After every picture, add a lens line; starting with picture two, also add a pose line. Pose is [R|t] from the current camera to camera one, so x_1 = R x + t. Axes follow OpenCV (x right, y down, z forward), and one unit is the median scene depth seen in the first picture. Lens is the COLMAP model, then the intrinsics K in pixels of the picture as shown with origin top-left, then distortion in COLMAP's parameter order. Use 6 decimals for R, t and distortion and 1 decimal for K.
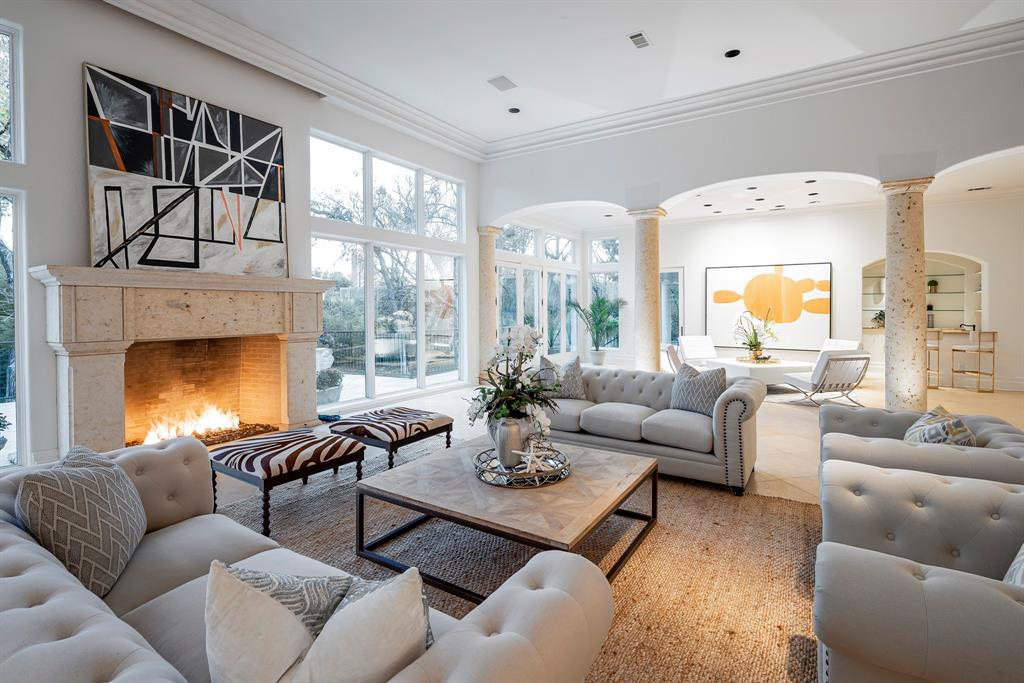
lens RADIAL K [[483.4, 0, 514.0], [0, 483.4, 308.0], [0, 0, 1]] dist [0.000427, -0.000106]
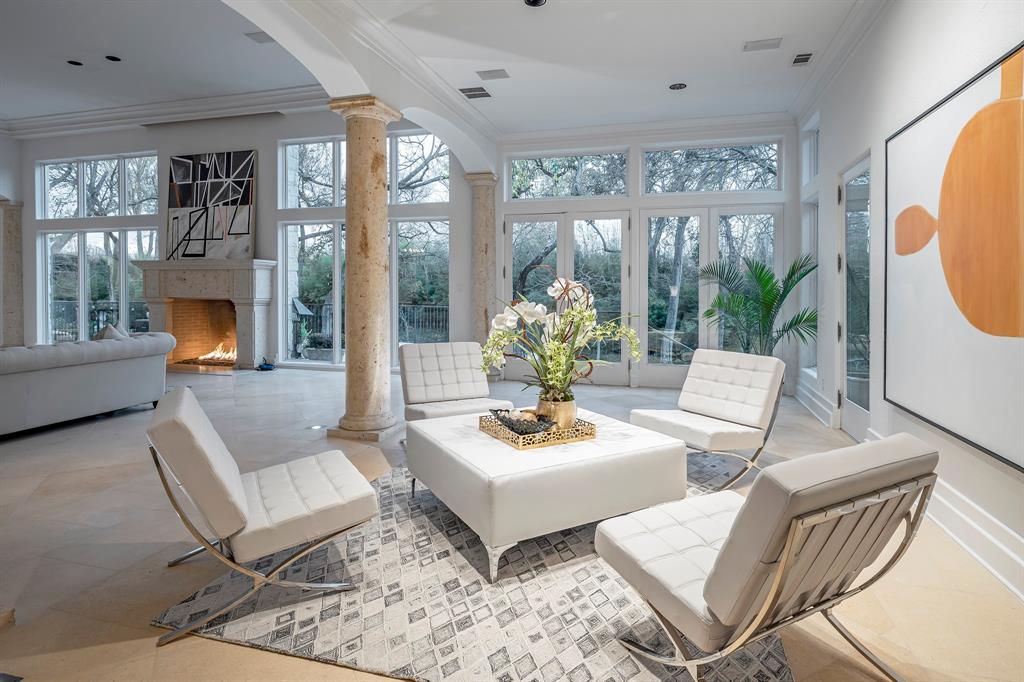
lens RADIAL K [[514.7, 0, 511.7], [0, 514.7, 297.8], [0, 0, 1]] dist [0.000178, 0.000016]
pose [[0.308595, 0.016492, -0.951051, 1.281071], [-0.003703, 0.999863, 0.016137, 0.024021], [0.951186, -0.001458, 0.308614, 1.386756]]
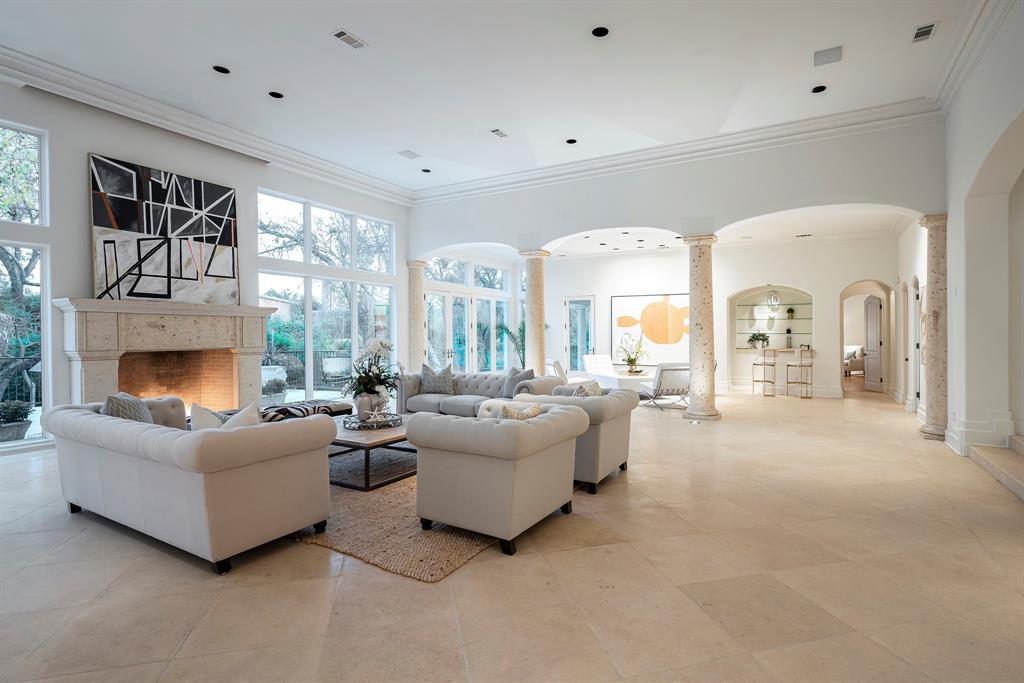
lens RADIAL K [[505.8, 0, 507.2], [0, 505.8, 334.4], [0, 0, 1]] dist [-0.000550, 0.000327]
pose [[0.999617, 0.003149, 0.027489, 0.237013], [-0.003242, 0.999989, 0.003351, 0.009484], [-0.027478, -0.003439, 0.999616, -0.417441]]
